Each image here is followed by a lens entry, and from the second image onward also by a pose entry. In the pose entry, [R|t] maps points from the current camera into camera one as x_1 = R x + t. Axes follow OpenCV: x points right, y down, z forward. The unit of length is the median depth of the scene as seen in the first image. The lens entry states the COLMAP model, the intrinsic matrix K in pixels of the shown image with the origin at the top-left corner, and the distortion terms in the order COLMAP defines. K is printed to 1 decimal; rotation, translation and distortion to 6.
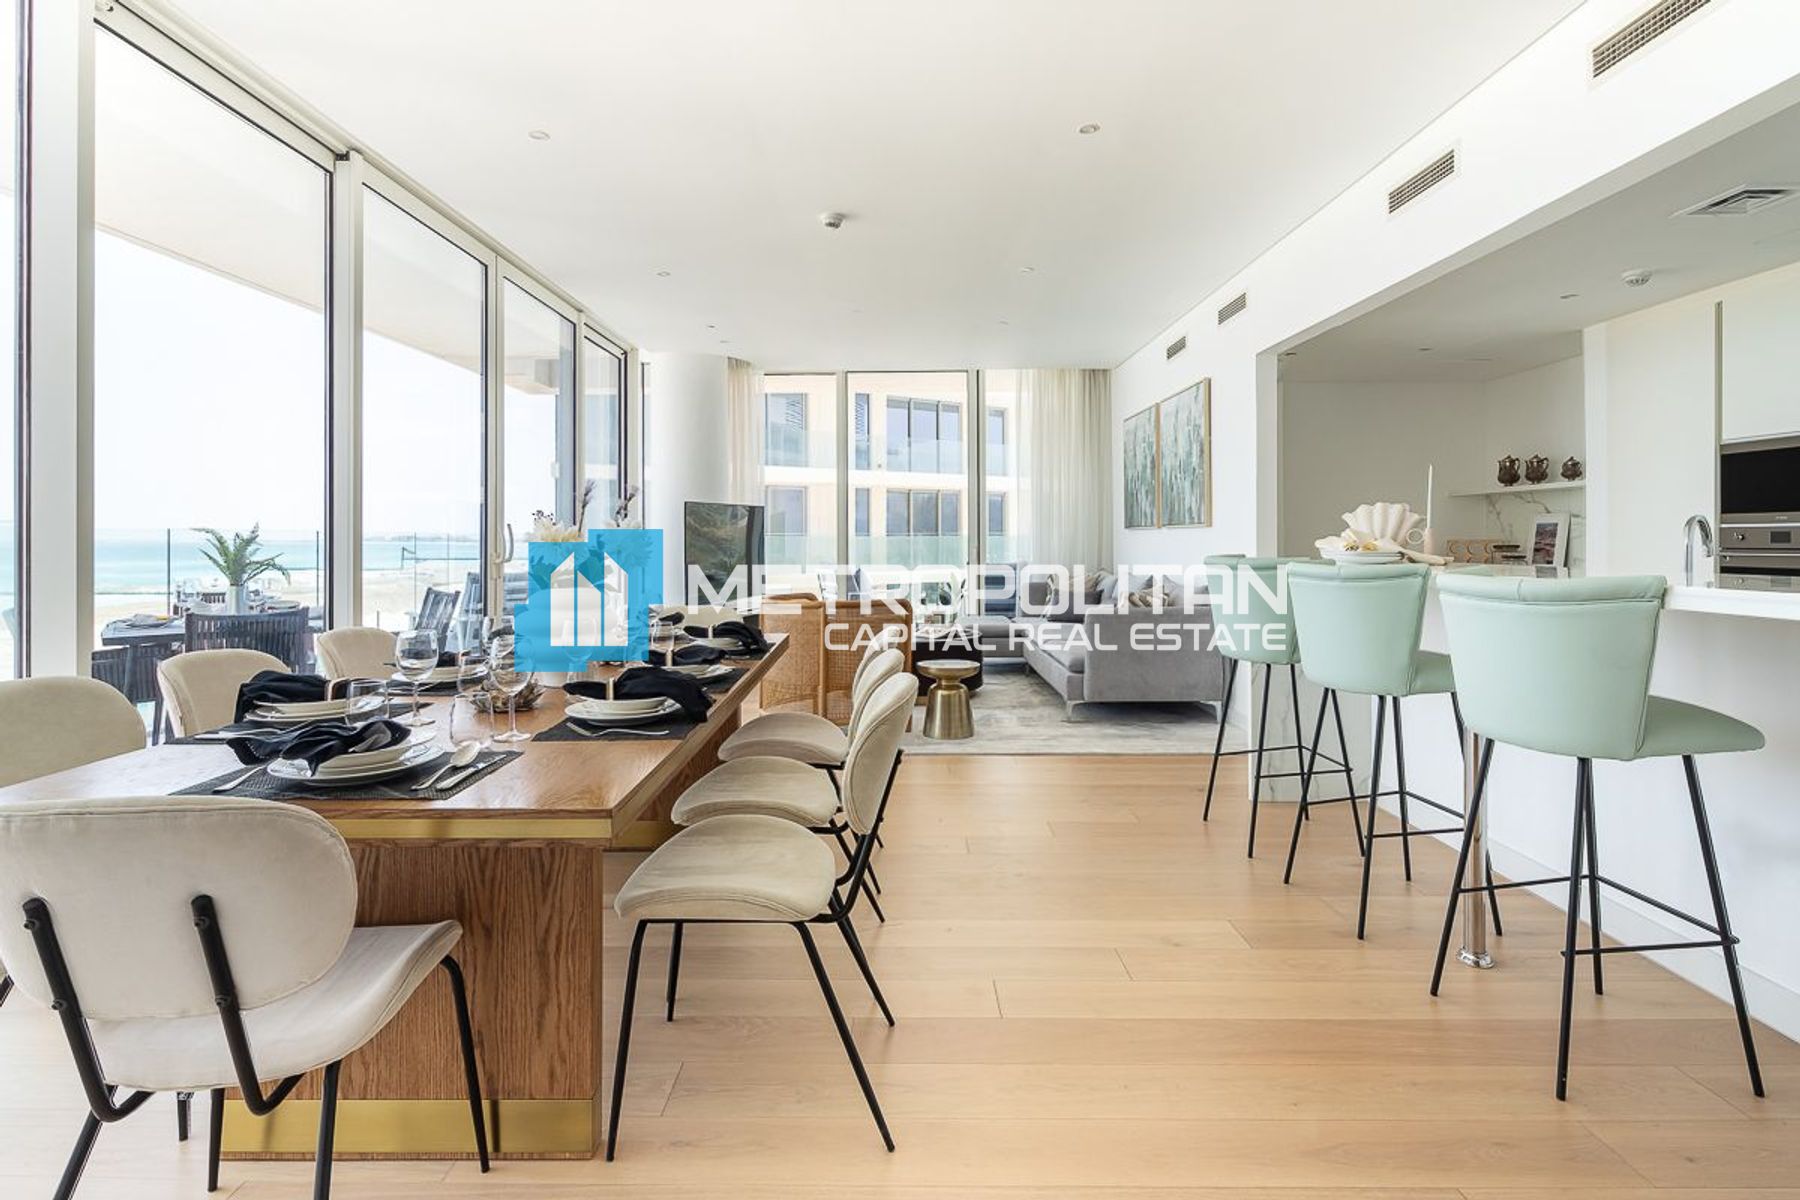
lens RADIAL K [[892.4, 0, 887.5], [0, 892.4, 548.1], [0, 0, 1]] dist [0.003597, -0.005087]
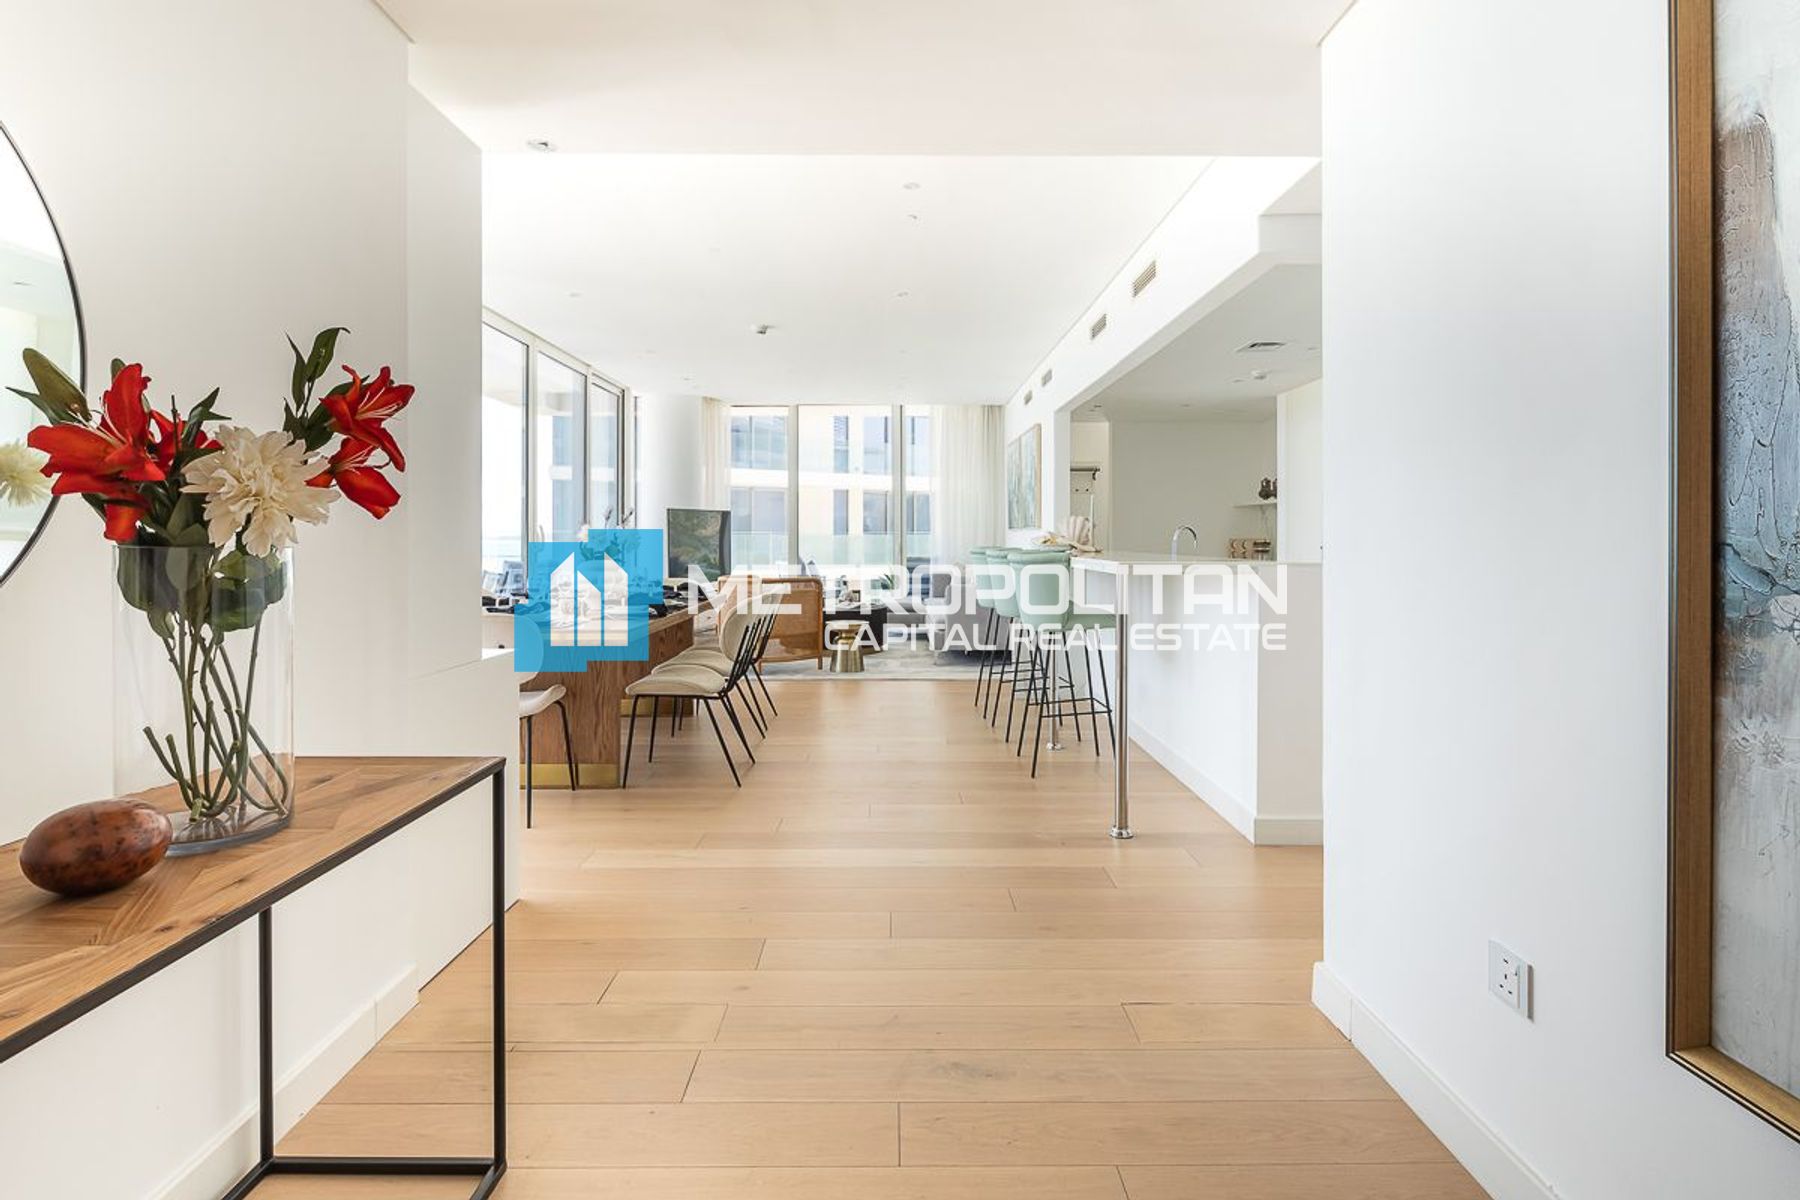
lens RADIAL K [[892.4, 0, 887.5], [0, 892.4, 548.1], [0, 0, 1]] dist [0.003597, -0.005087]
pose [[0.999947, 0.004219, 0.009361, 0.112862], [-0.004223, 0.999991, 0.000354, 0.006479], [-0.009359, -0.000394, 0.999956, -0.424799]]
